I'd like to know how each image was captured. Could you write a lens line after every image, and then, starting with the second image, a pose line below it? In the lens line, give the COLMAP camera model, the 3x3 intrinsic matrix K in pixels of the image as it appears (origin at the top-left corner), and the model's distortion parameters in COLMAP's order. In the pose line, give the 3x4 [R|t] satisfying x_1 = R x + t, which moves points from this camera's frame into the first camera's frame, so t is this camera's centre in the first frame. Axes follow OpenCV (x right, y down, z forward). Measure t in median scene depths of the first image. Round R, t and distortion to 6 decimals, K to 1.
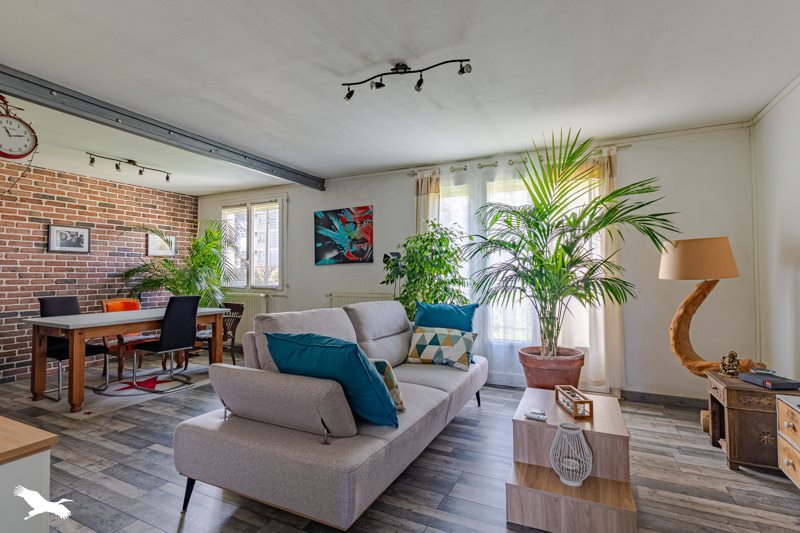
lens RADIAL K [[378.2, 0, 400.1], [0, 378.2, 264.2], [0, 0, 1]] dist [0.002159, -0.000333]
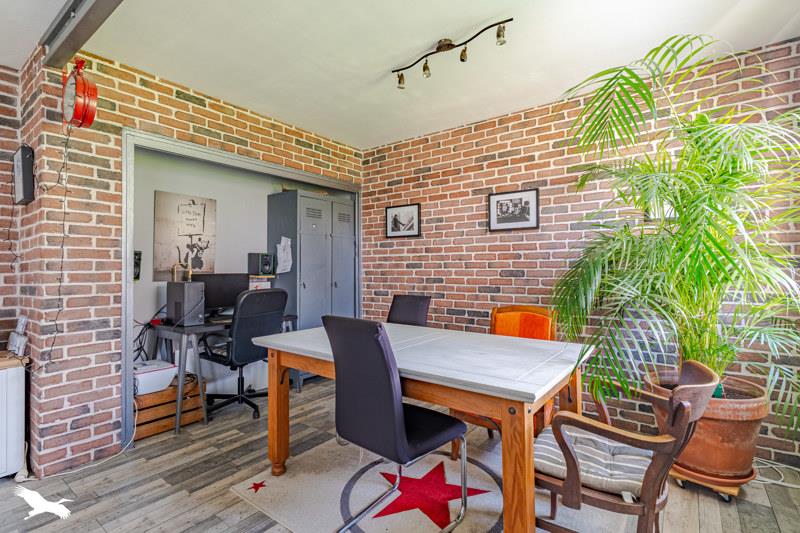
lens RADIAL K [[378.2, 0, 400.1], [0, 378.2, 264.2], [0, 0, 1]] dist [0.002159, -0.000333]
pose [[-0.189742, -0.002604, -0.981831, -0.178430], [0.031776, 0.999456, -0.008791, 0.029063], [0.981320, -0.032867, -0.189556, 0.951744]]
